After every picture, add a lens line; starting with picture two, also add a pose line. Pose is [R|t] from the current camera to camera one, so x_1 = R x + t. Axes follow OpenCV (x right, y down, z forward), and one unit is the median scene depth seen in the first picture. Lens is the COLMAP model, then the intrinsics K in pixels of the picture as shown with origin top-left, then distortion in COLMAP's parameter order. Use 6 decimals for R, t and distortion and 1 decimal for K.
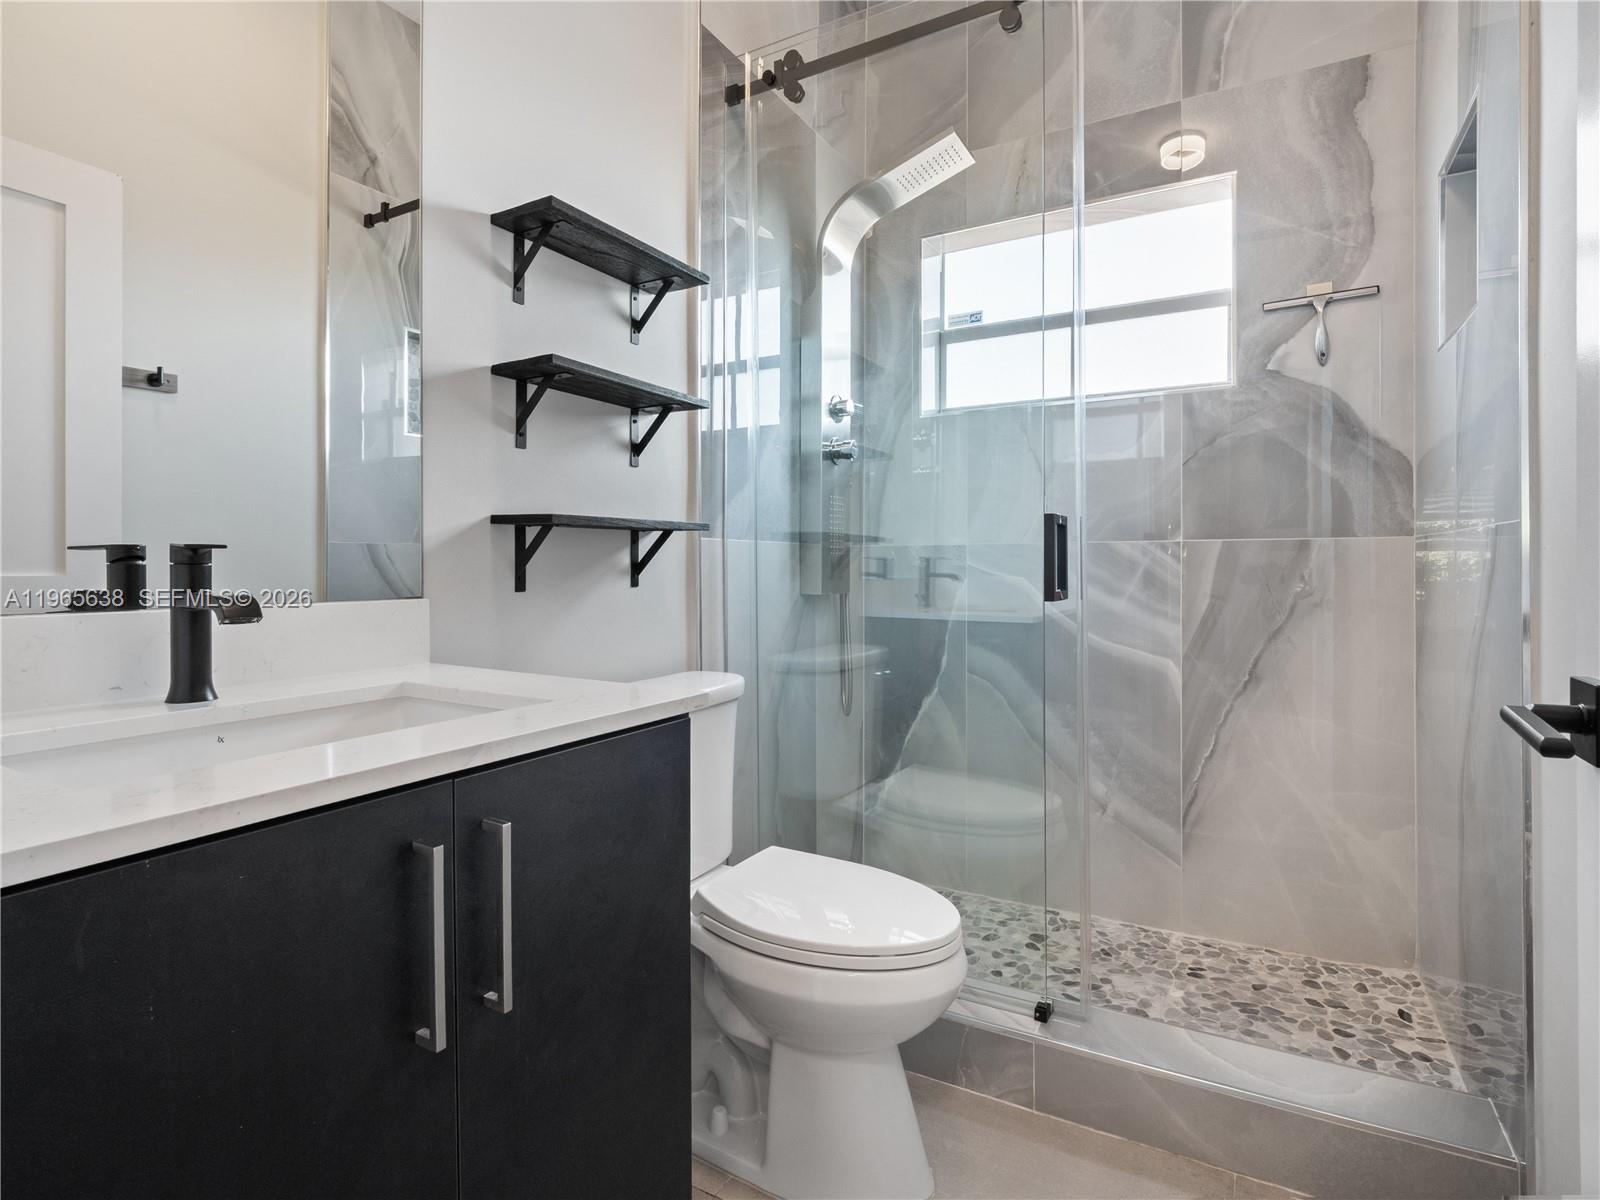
lens RADIAL K [[806.7, 0, 790.9], [0, 806.7, 593.6], [0, 0, 1]] dist [0.001667, -0.002262]
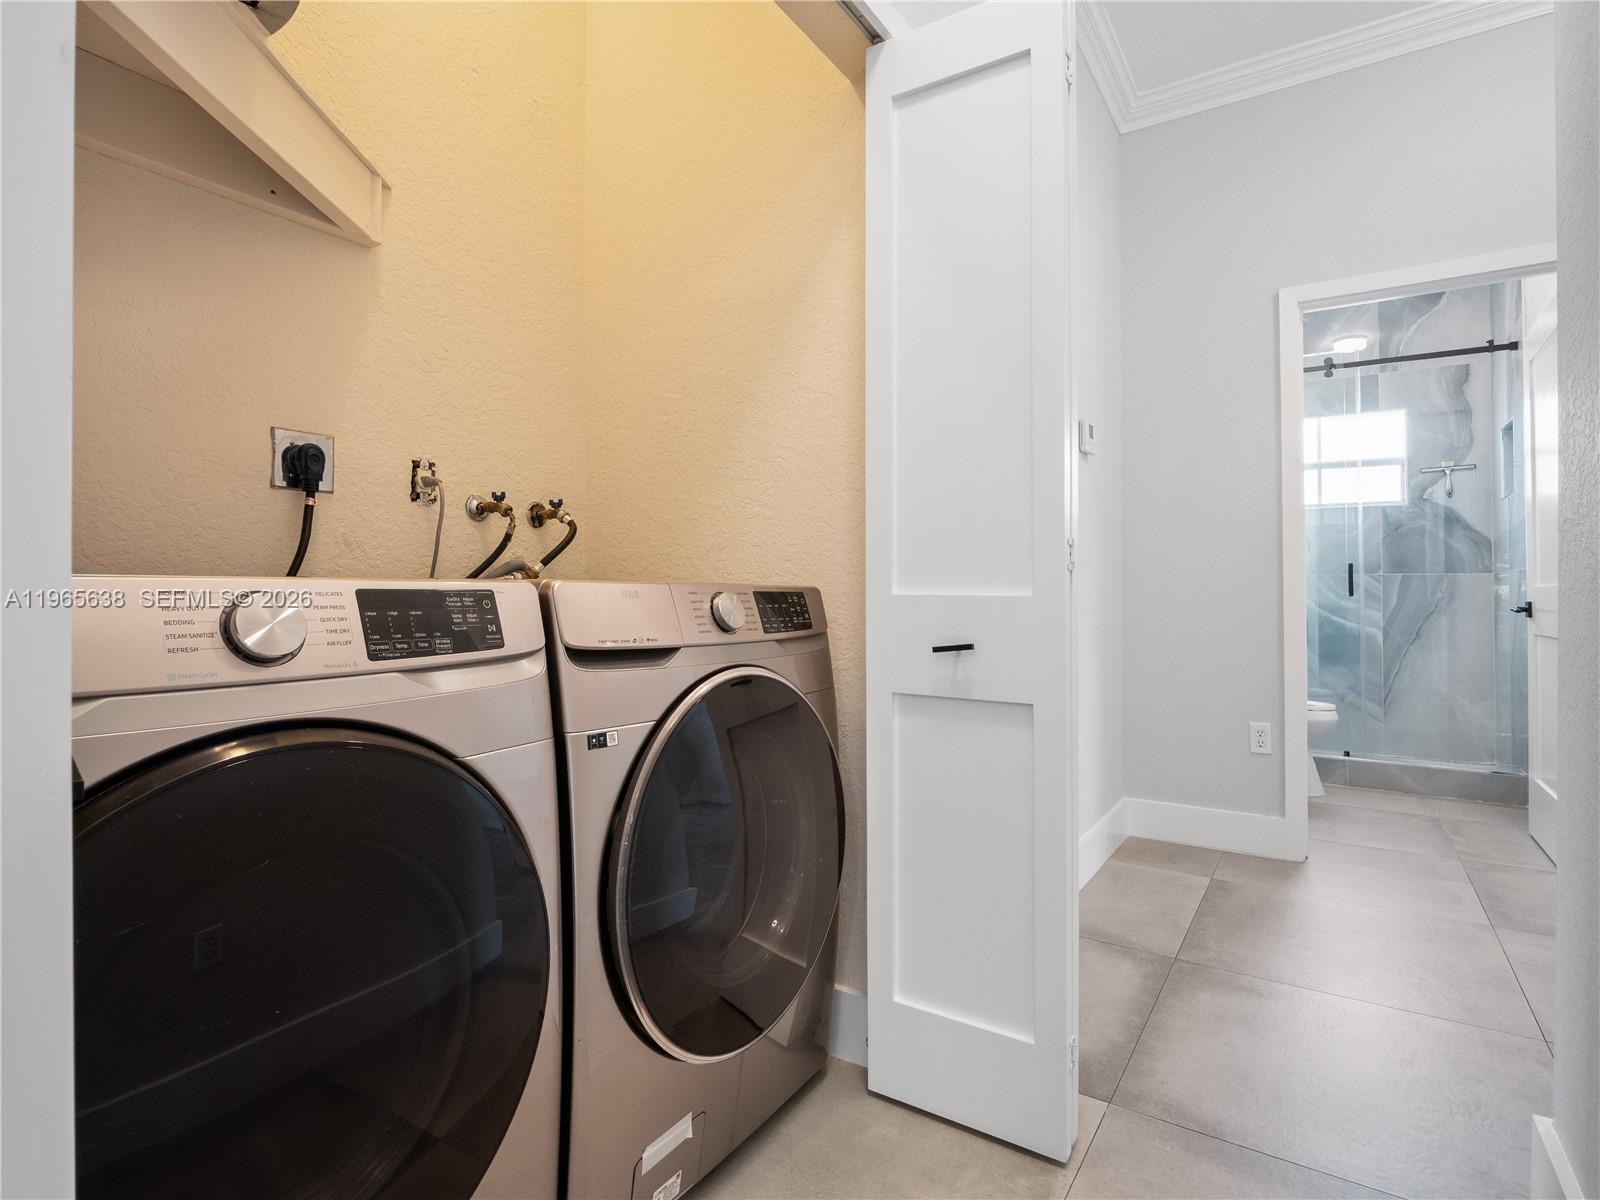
lens RADIAL K [[806.7, 0, 811.5], [0, 806.7, 592.2], [0, 0, 1]] dist [0.001667, -0.002262]
pose [[0.998647, 0.008412, -0.051318, -0.984025], [-0.009852, 0.999563, -0.027867, 0.061679], [0.051061, 0.028335, 0.998294, -1.308789]]
